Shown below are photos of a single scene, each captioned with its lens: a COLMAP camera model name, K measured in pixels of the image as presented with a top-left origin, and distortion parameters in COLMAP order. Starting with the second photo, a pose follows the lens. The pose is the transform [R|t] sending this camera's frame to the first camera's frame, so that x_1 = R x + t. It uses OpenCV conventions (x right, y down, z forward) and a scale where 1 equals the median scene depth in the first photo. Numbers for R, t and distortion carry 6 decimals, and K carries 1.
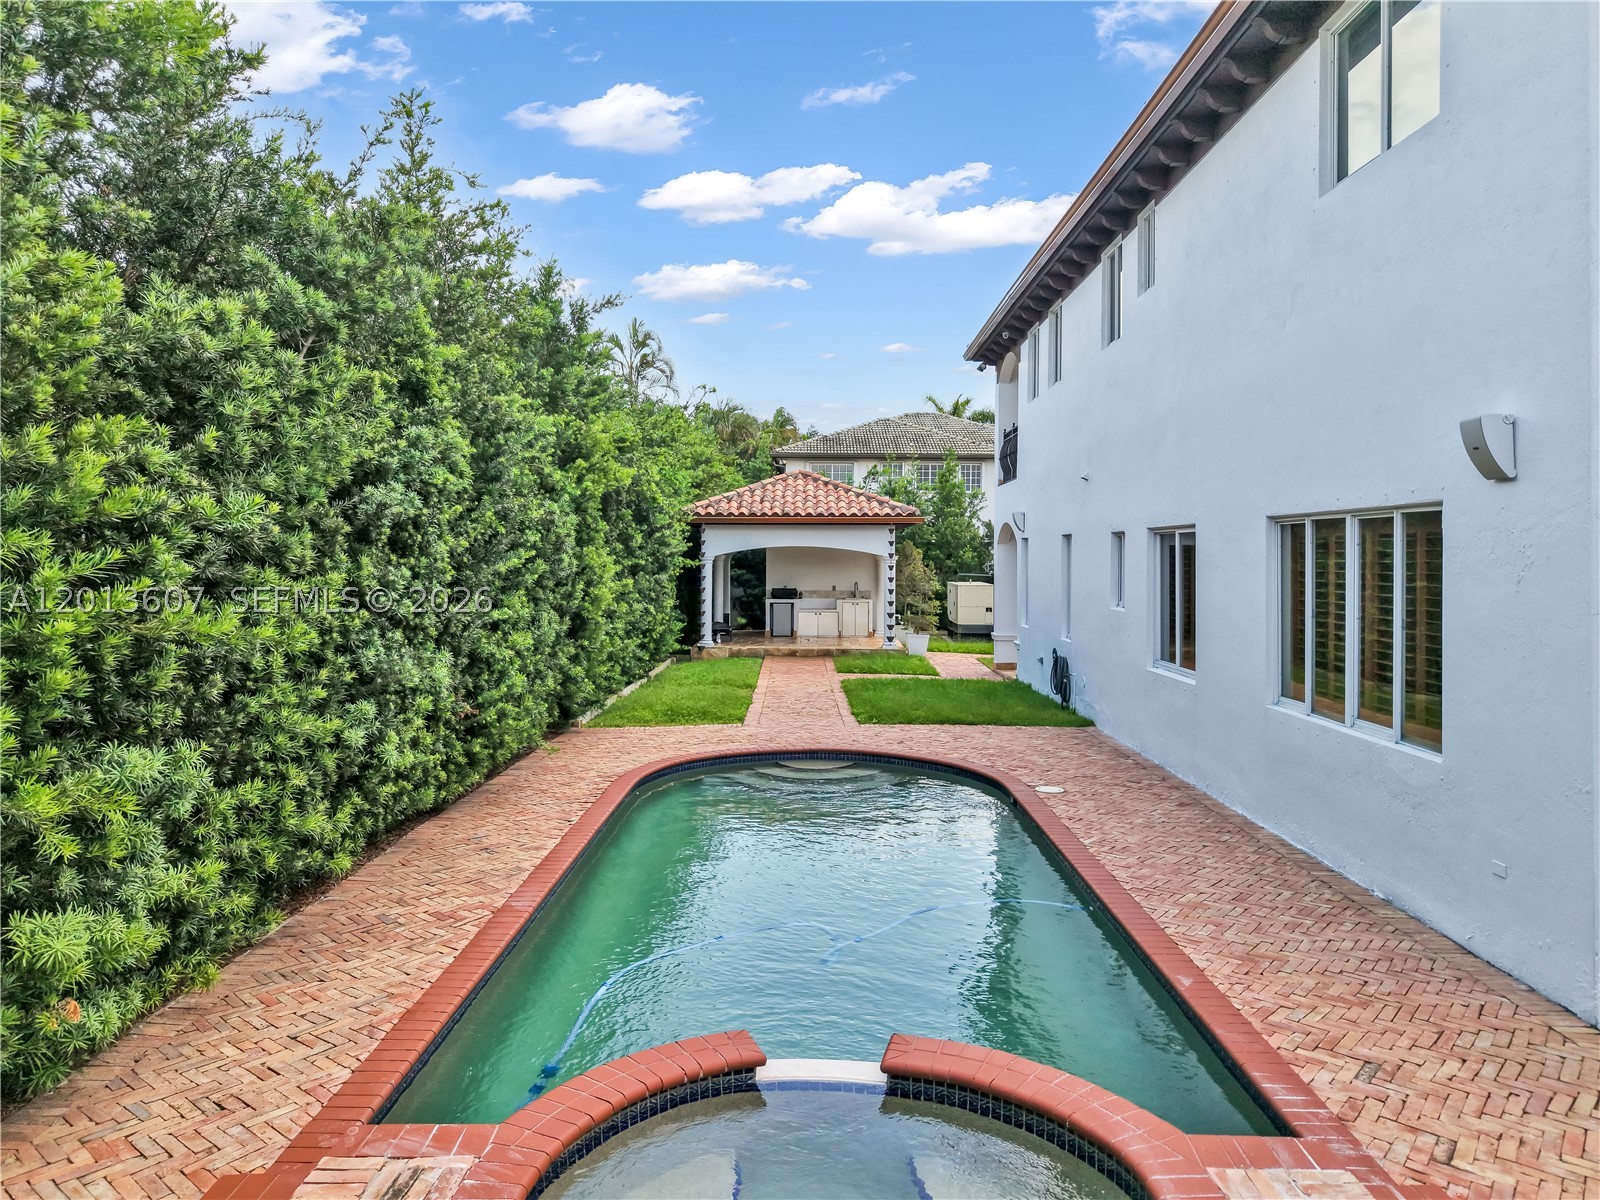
lens RADIAL K [[1081.4, 0, 800.0], [0, 1081.4, 600.0], [0, 0, 1]] dist [0.025122, 0.003420]
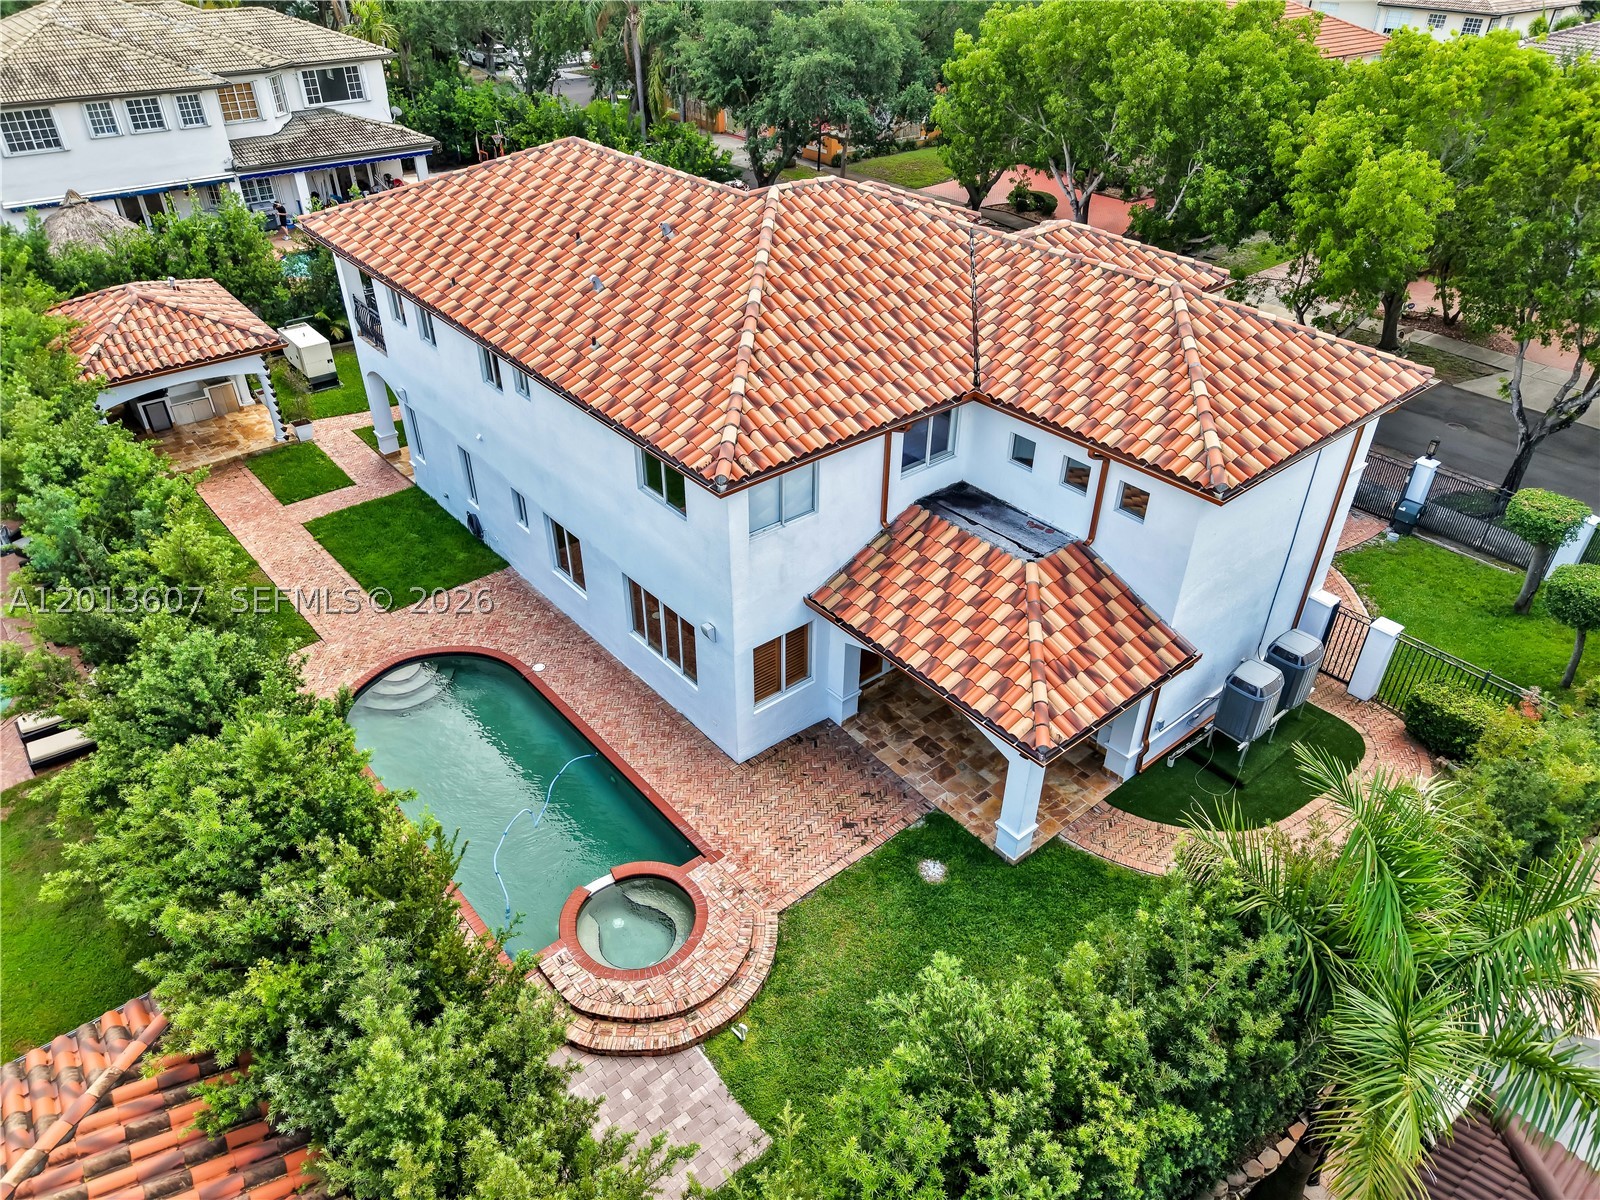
lens RADIAL K [[1081.4, 0, 800.0], [0, 1081.4, 600.0], [0, 0, 1]] dist [0.025122, 0.003420]
pose [[0.738257, -0.363427, 0.568241, -0.836795], [-0.024096, 0.827690, 0.560667, -1.678500], [-0.674089, -0.427609, 0.602291, -0.957551]]
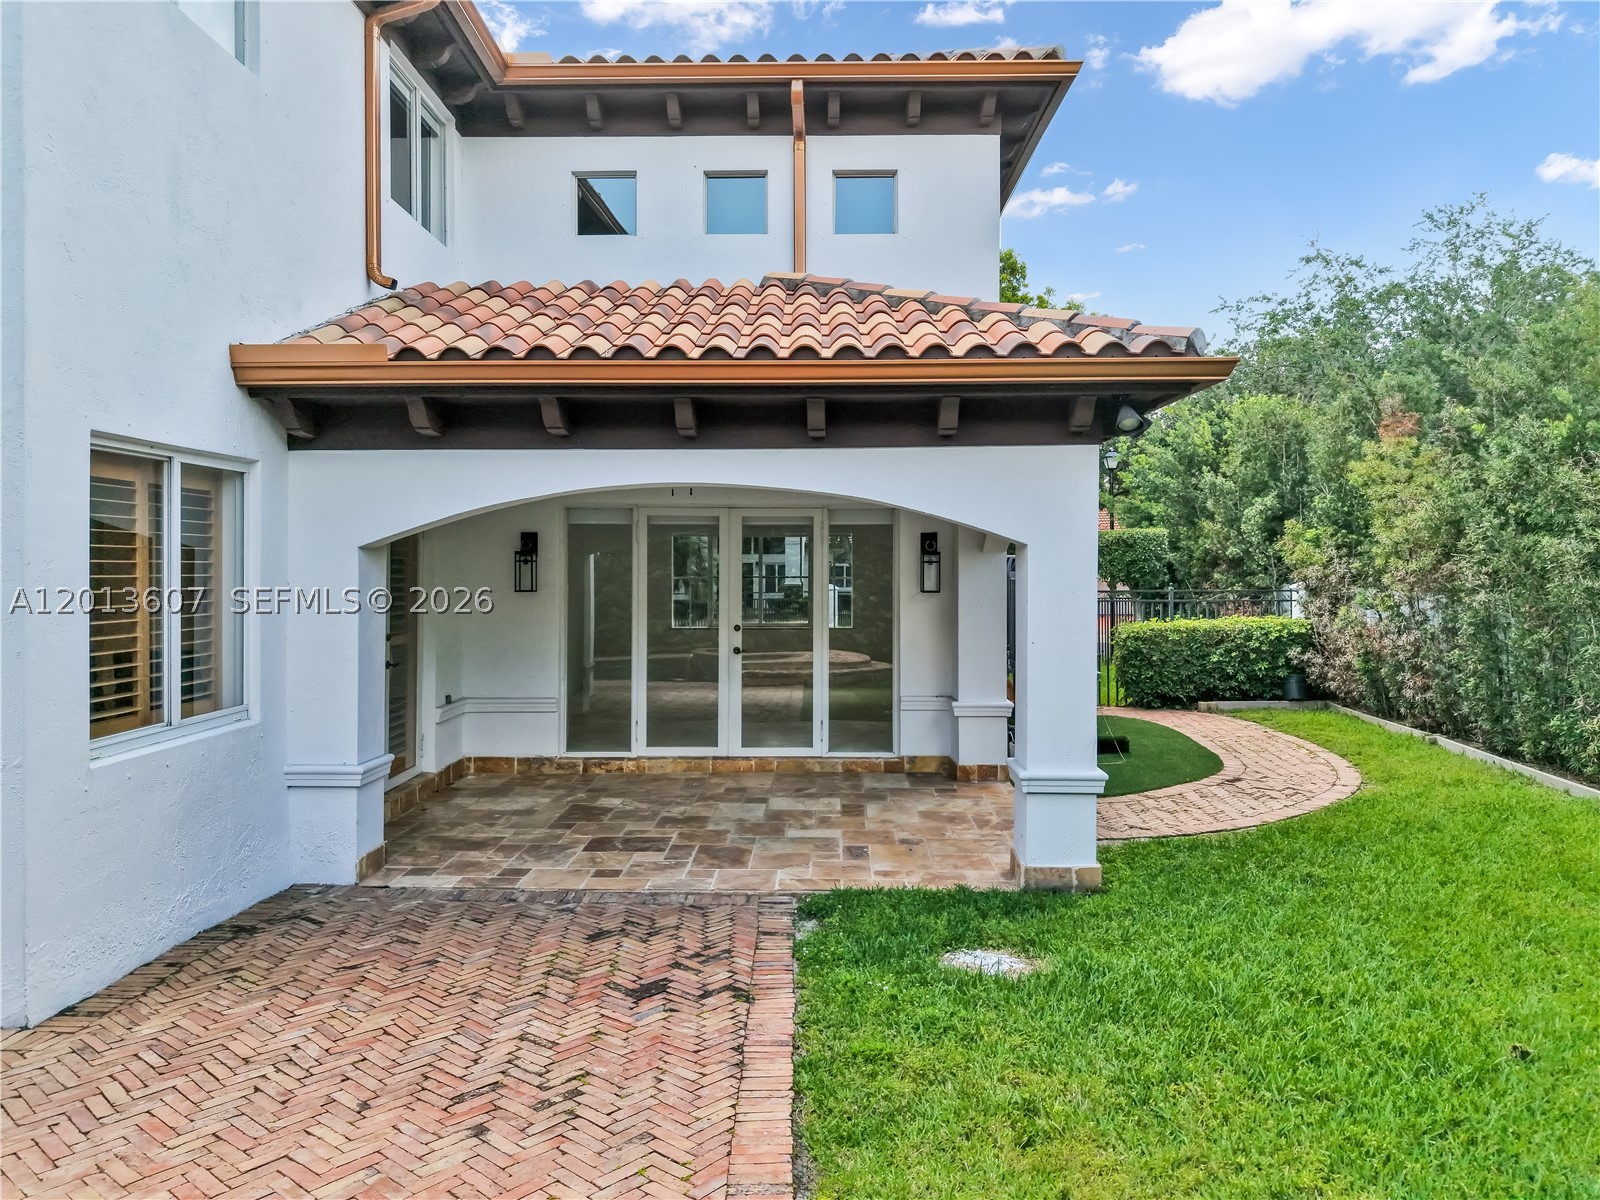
lens RADIAL K [[1081.4, 0, 800.0], [0, 1081.4, 600.0], [0, 0, 1]] dist [0.025122, 0.003420]
pose [[-0.023258, -0.019151, 0.999546, -0.145157], [-0.011537, 0.999755, 0.018886, 0.000924], [-0.999663, -0.011092, -0.023473, 0.249299]]
